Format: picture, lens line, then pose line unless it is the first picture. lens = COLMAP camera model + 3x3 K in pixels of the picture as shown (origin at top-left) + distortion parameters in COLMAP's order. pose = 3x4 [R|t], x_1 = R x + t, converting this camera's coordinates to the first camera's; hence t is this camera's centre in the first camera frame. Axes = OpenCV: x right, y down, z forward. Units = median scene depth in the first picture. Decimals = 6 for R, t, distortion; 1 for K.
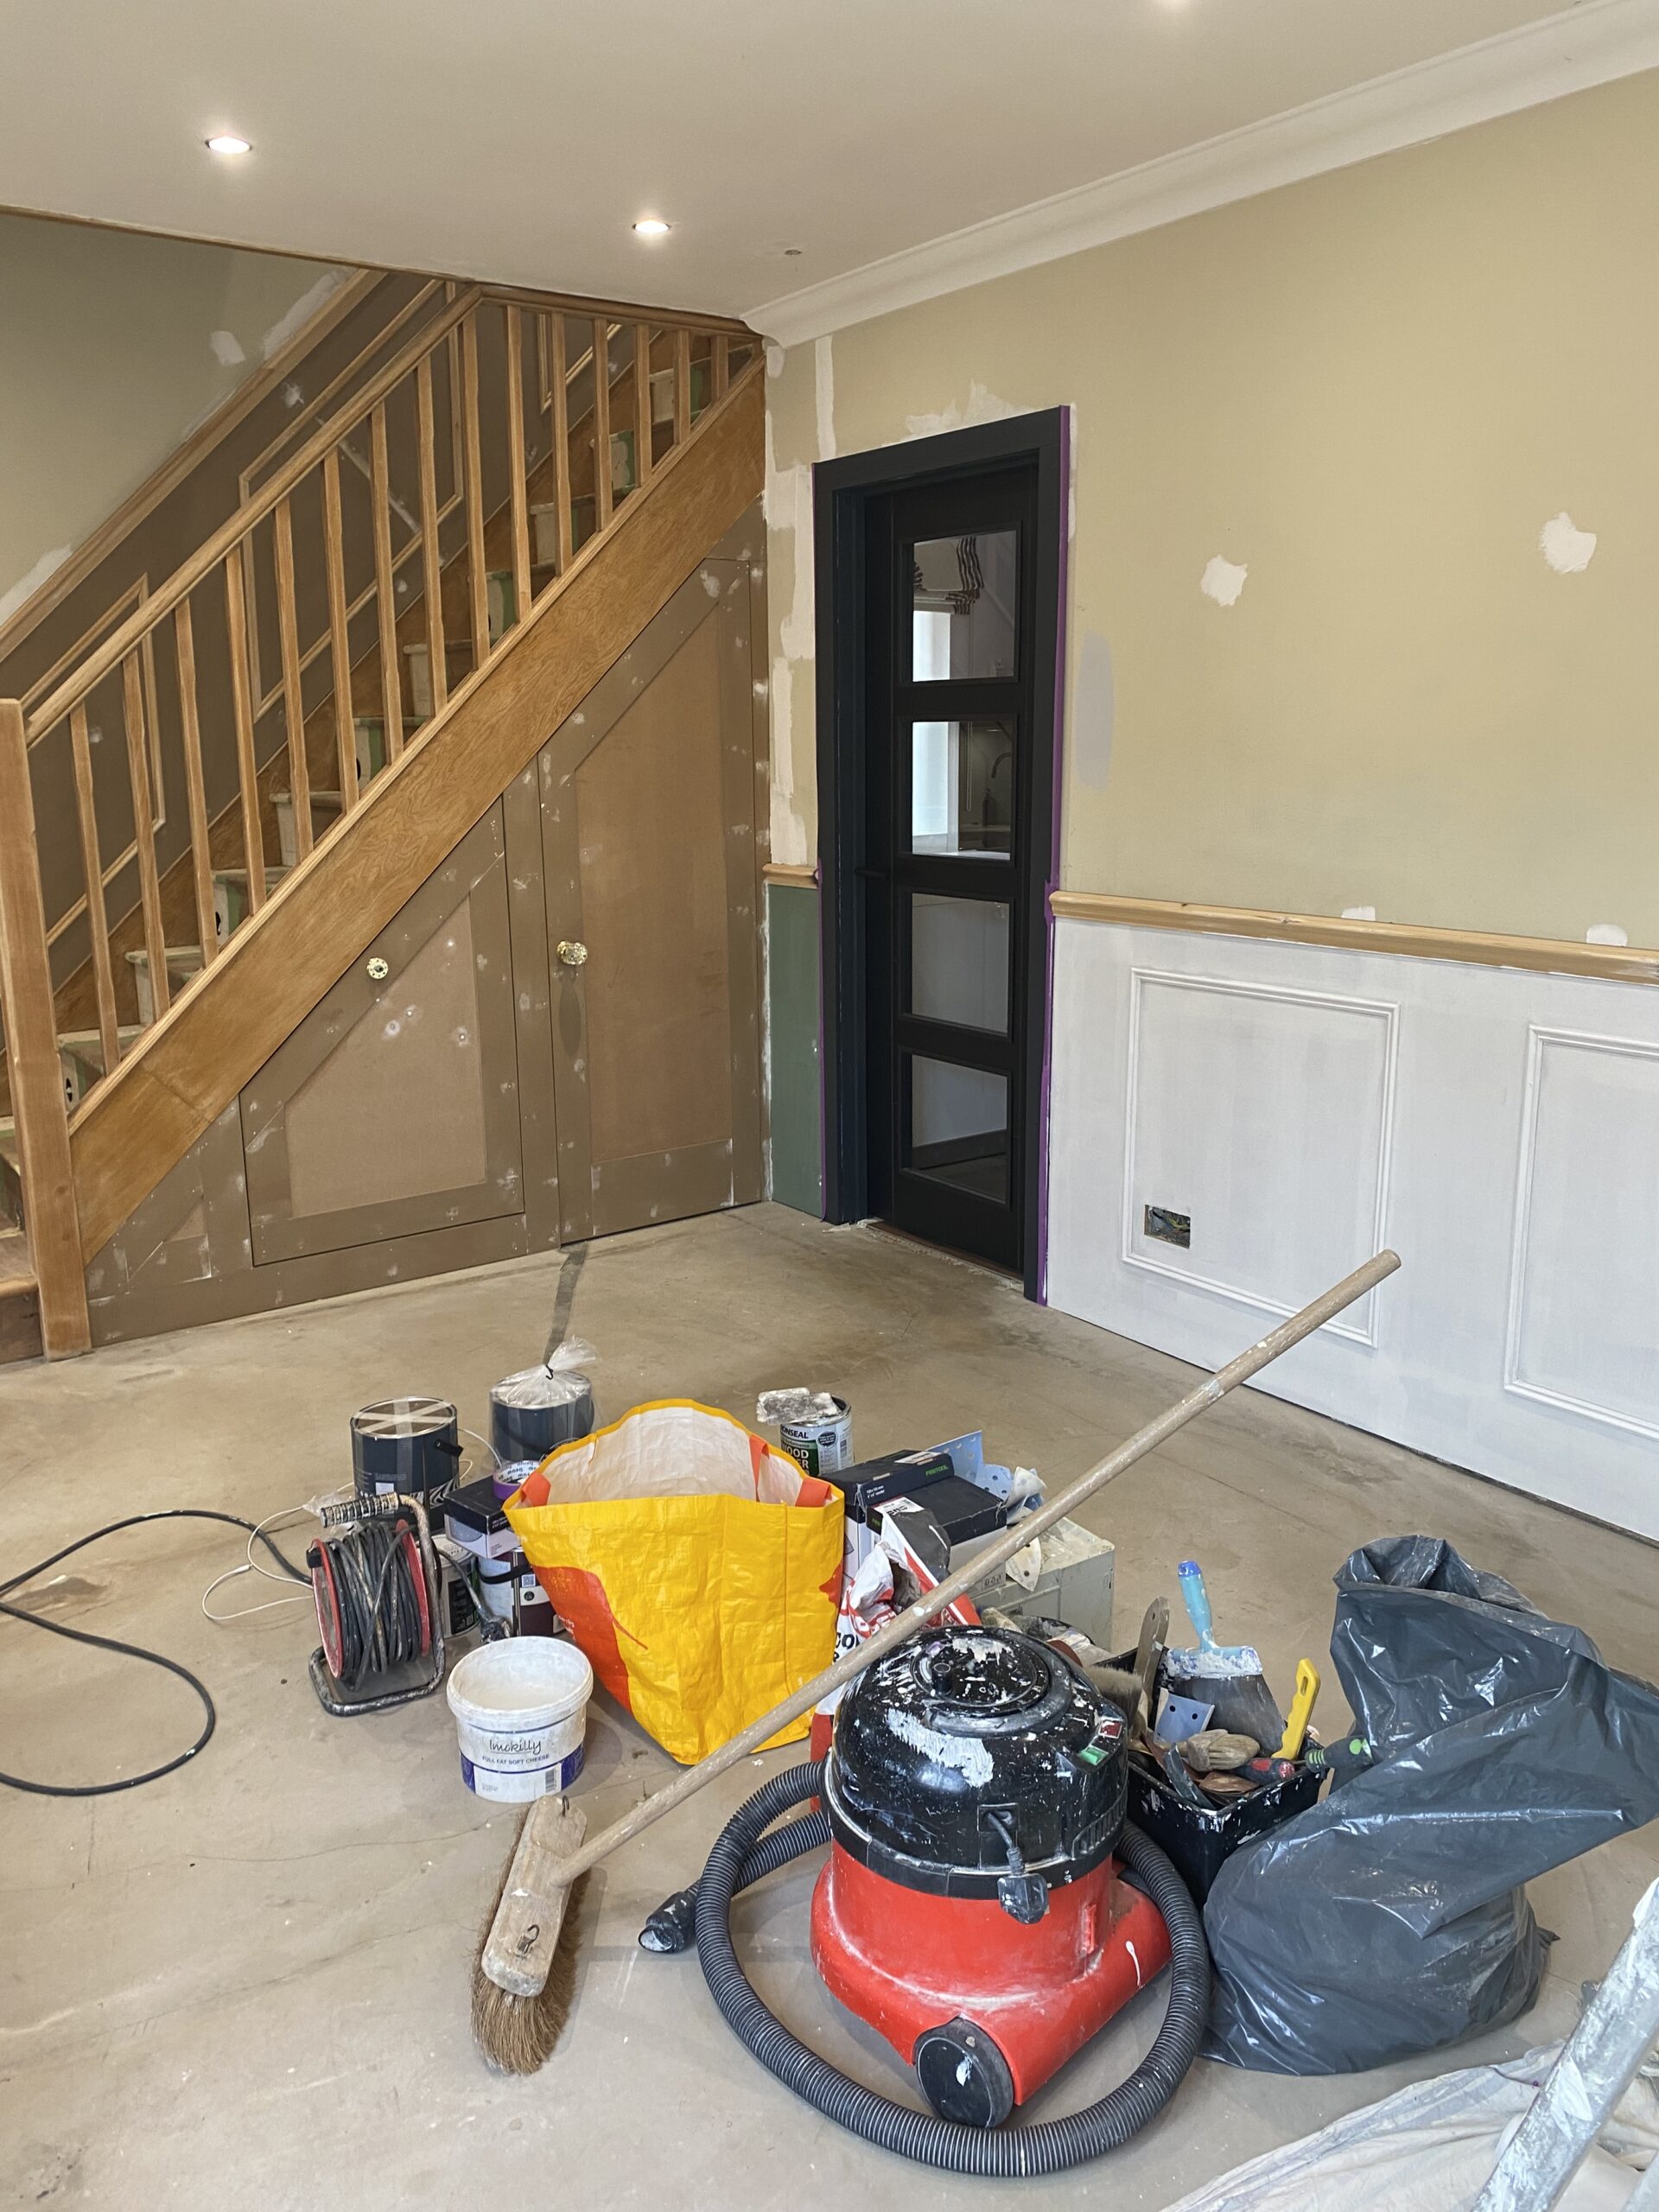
lens RADIAL K [[1720.6, 0, 784.2], [0, 1720.6, 1107.5], [0, 0, 1]] dist [0.098180, -0.108894]
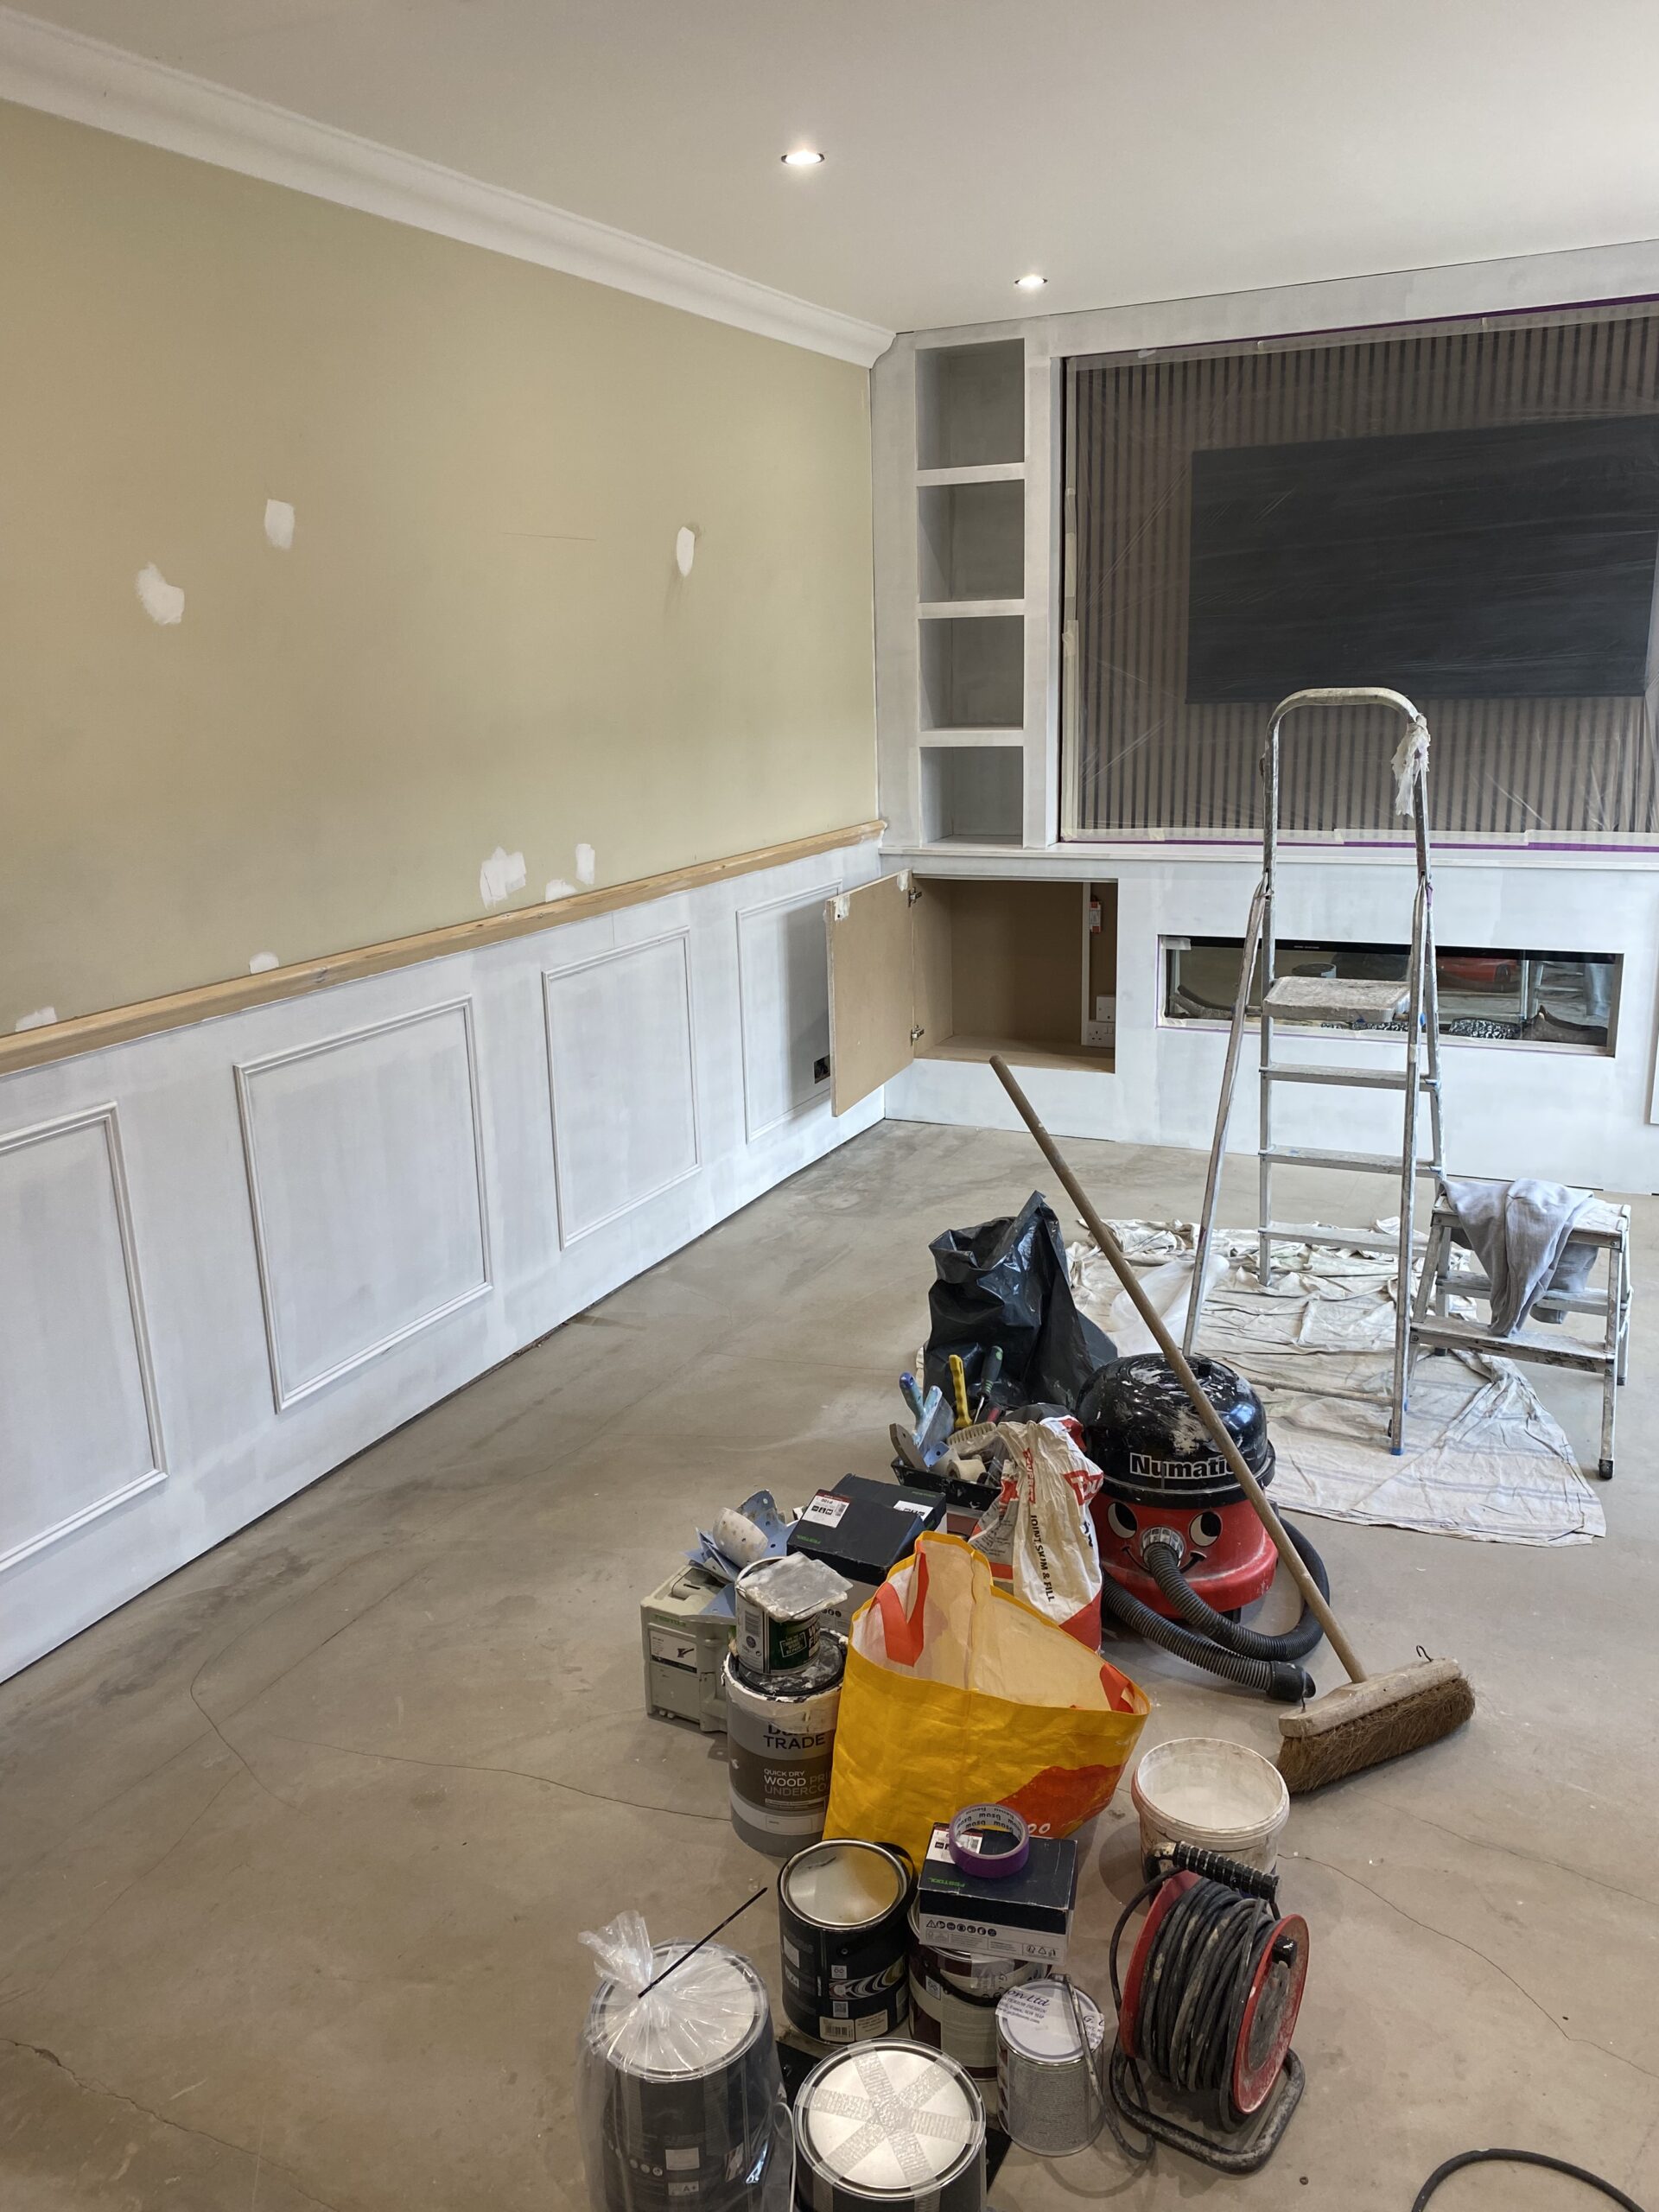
lens RADIAL K [[1711.5, 0, 834.0], [0, 1711.5, 1094.4], [0, 0, 1]] dist [0.101480, -0.135388]
pose [[-0.509323, -0.191863, 0.838915, -0.474471], [0.213487, 0.916189, 0.339148, -0.236087], [-0.833675, 0.351833, -0.425676, 0.892439]]
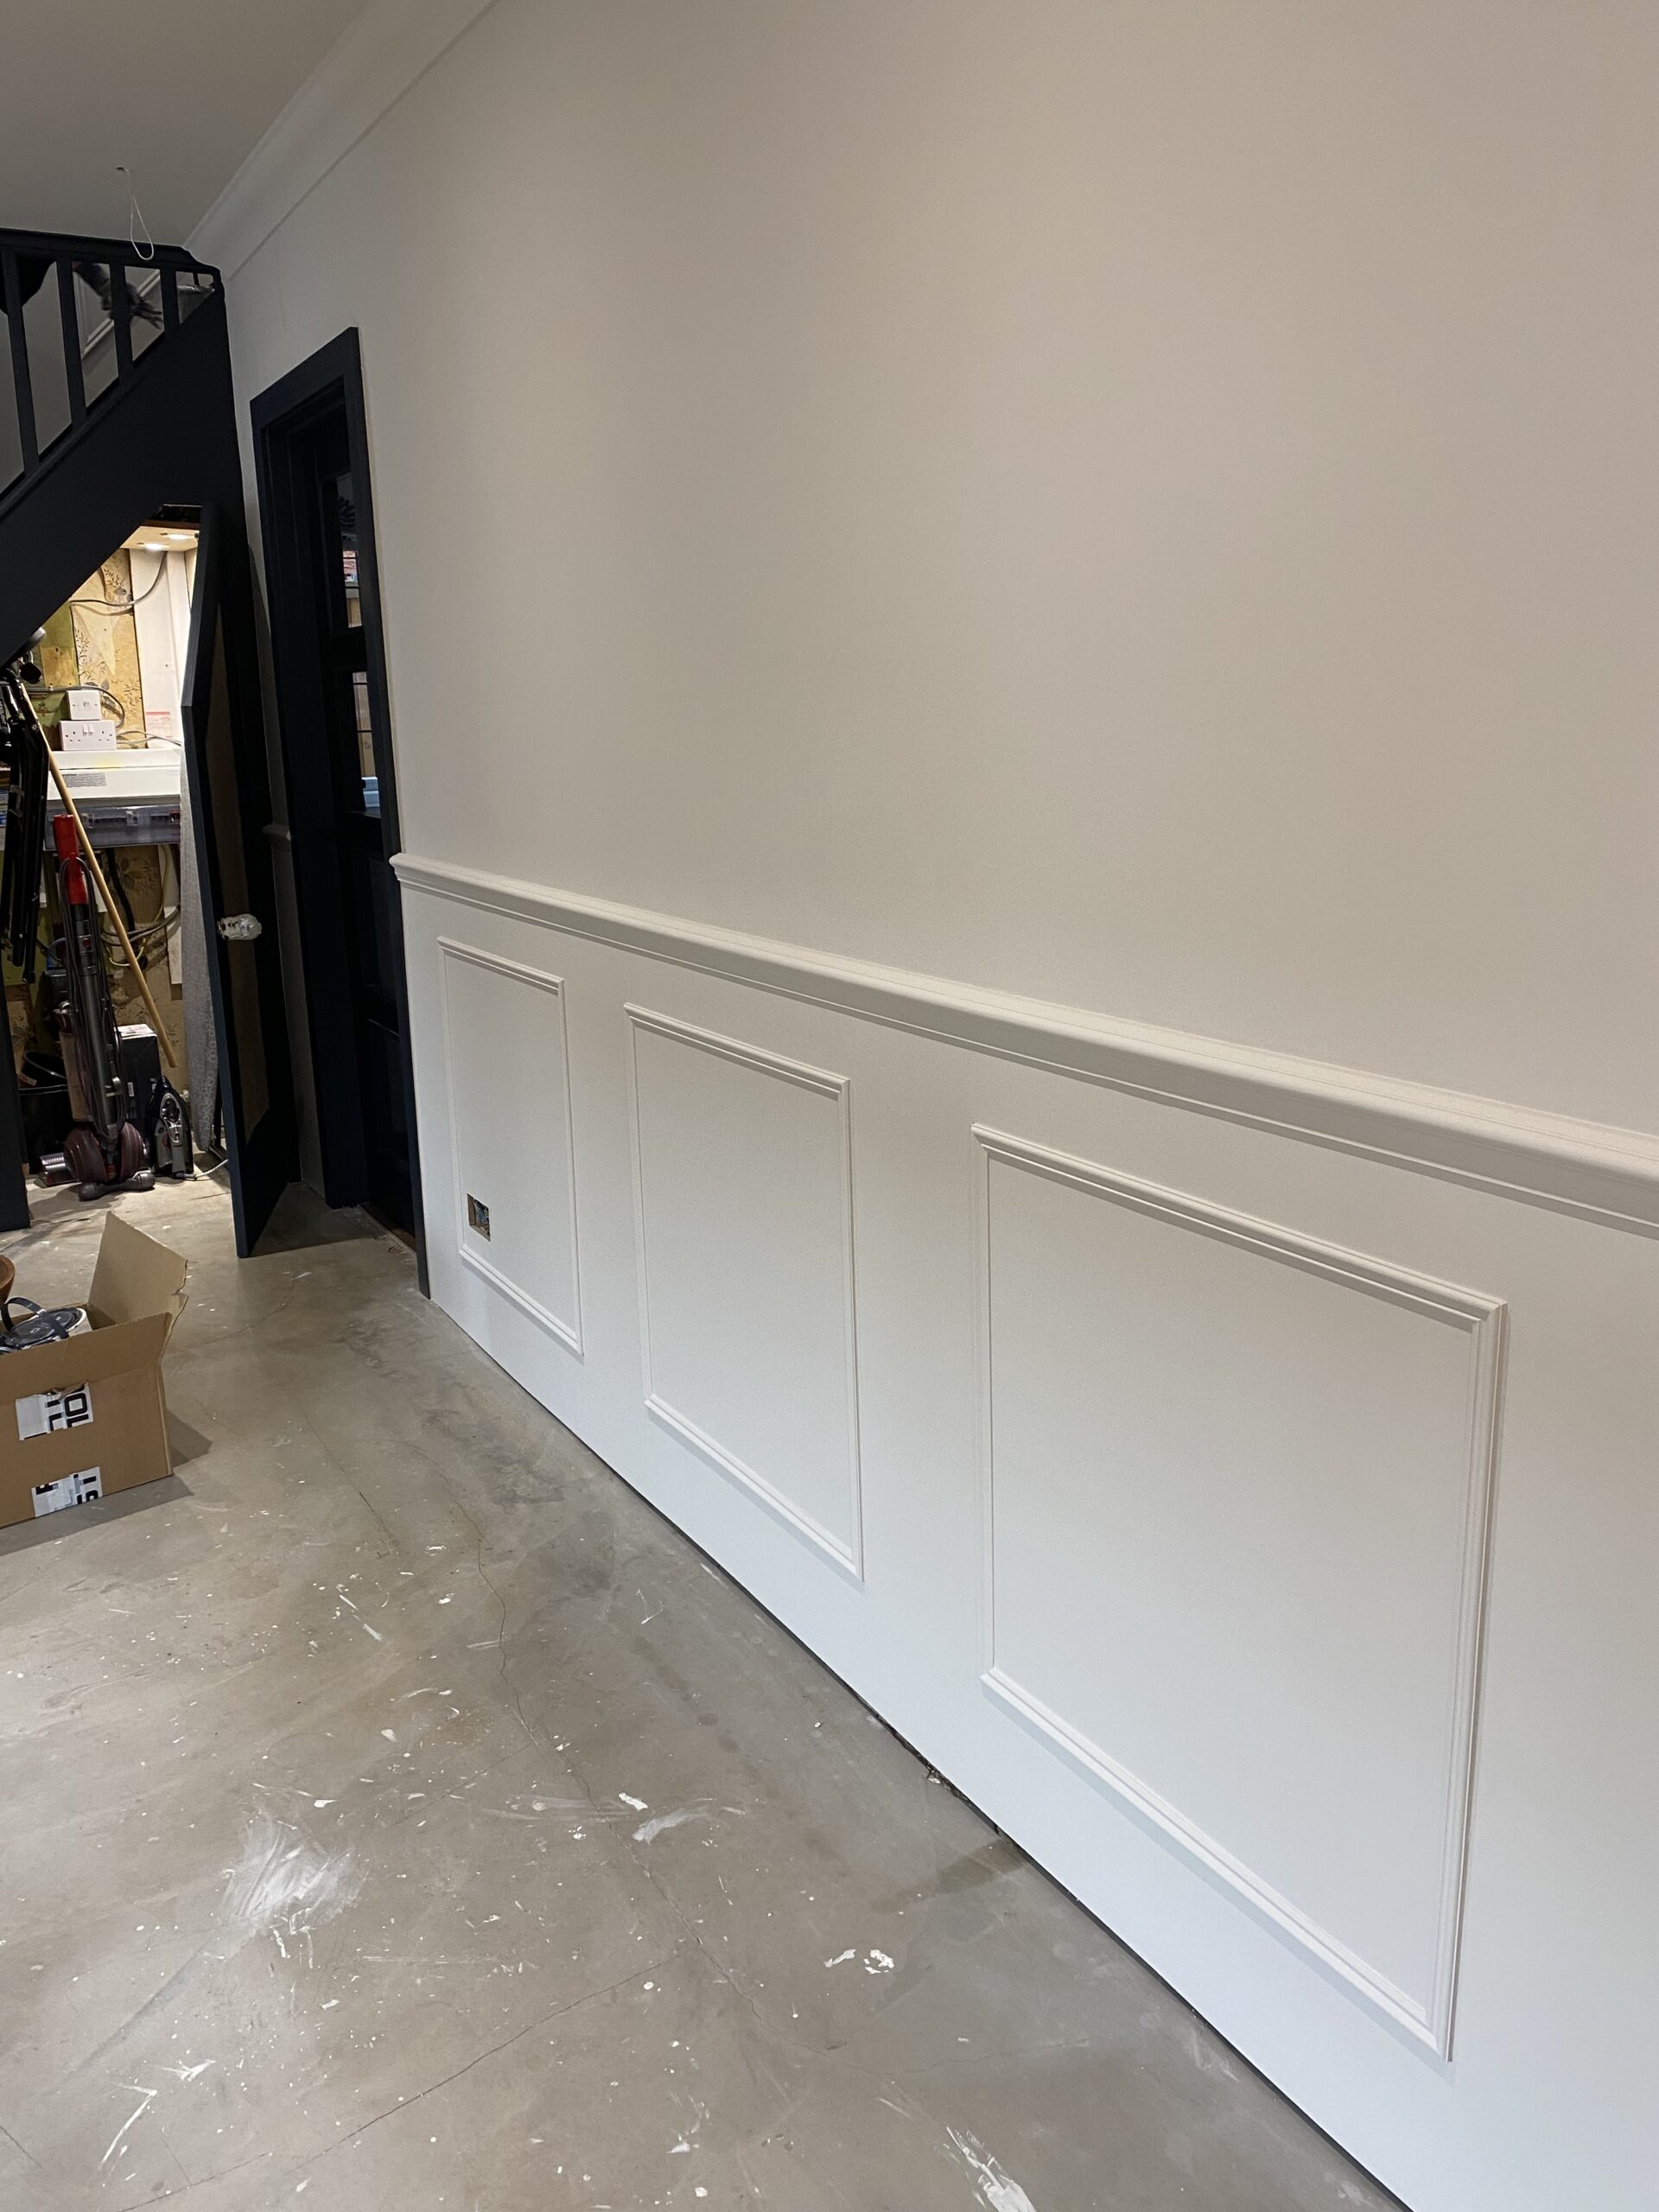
lens RADIAL K [[1711.5, 0, 834.0], [0, 1711.5, 1094.4], [0, 0, 1]] dist [0.101480, -0.135388]
pose [[0.996566, 0.014852, -0.081458, 0.472841], [-0.014630, 0.999887, 0.003321, -0.002575], [0.081498, -0.002118, 0.996671, 0.098279]]
